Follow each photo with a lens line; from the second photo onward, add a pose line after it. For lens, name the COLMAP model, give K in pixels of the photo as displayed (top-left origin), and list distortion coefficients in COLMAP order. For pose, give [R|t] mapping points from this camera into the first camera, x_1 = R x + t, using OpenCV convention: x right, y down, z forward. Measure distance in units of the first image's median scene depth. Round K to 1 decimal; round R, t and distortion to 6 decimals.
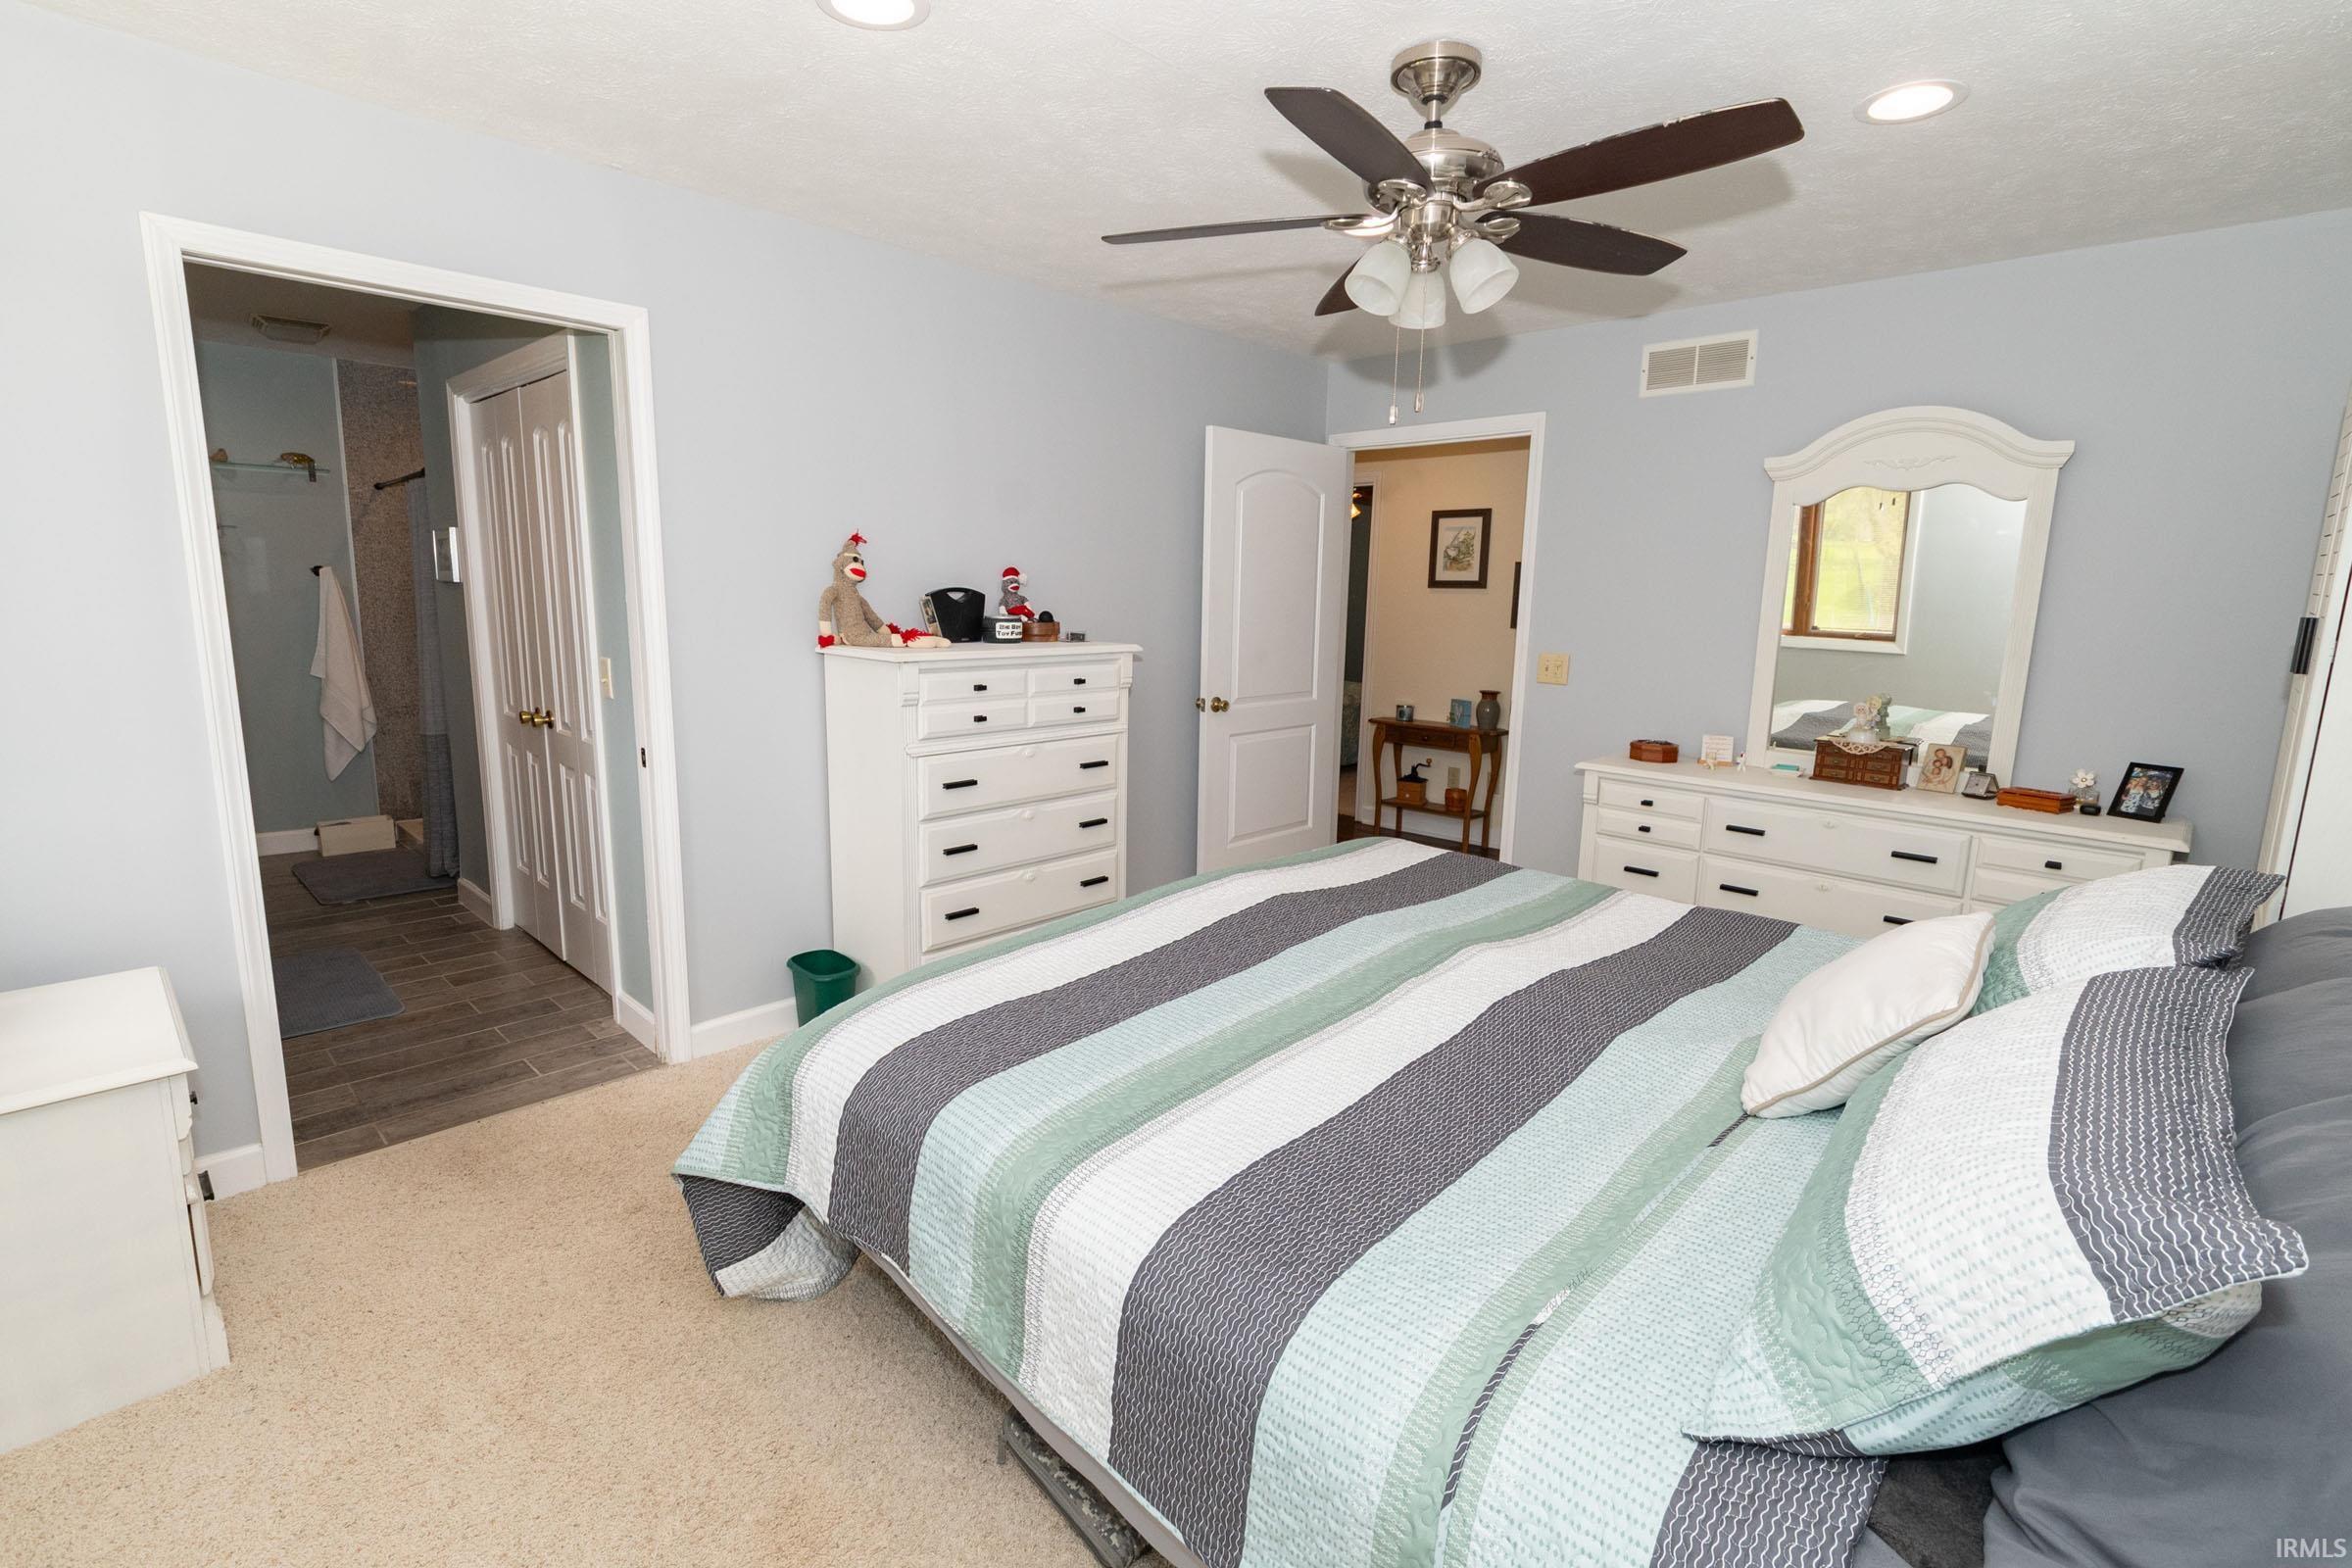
lens RADIAL K [[1043.6, 0, 1181.4], [0, 1043.6, 780.7], [0, 0, 1]] dist [-0.002477, -0.000092]
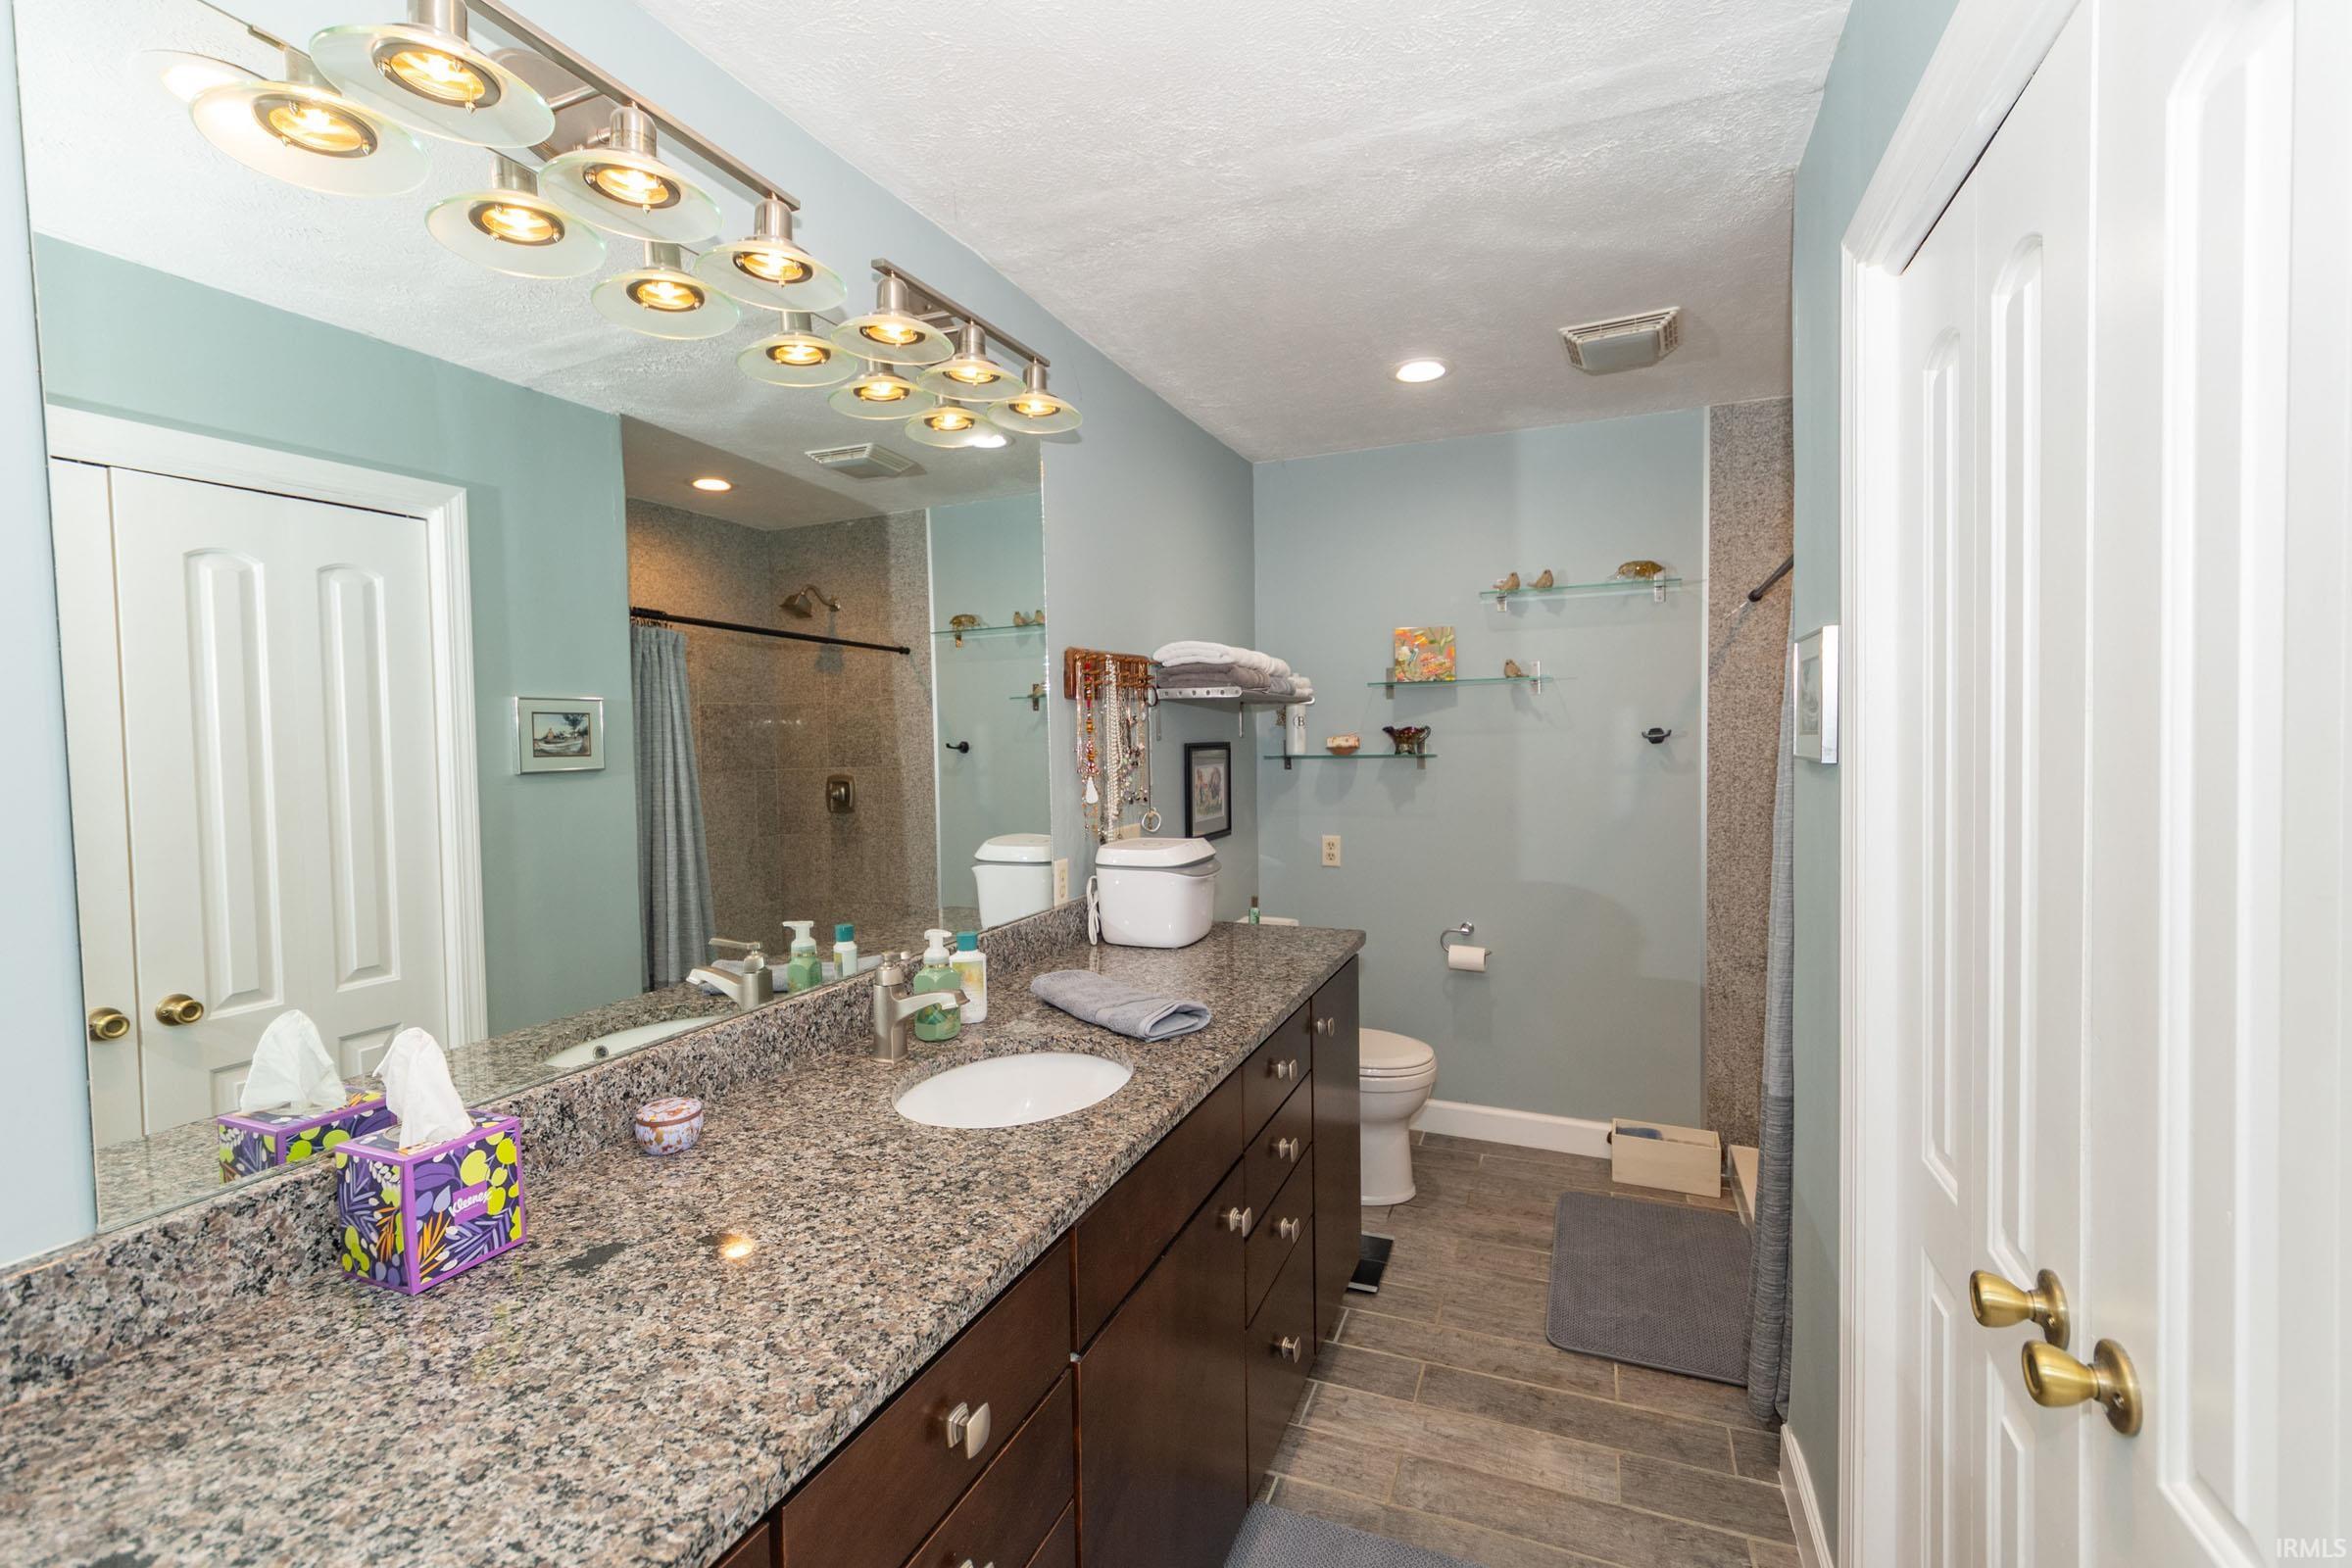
lens RADIAL K [[1043.6, 0, 1178.1], [0, 1043.6, 782.7], [0, 0, 1]] dist [-0.002477, -0.000092]
pose [[0.357017, 0.006569, -0.934075, -0.333964], [-0.130687, 0.990491, -0.042985, -0.108004], [0.924911, 0.137418, 0.354481, 0.509437]]
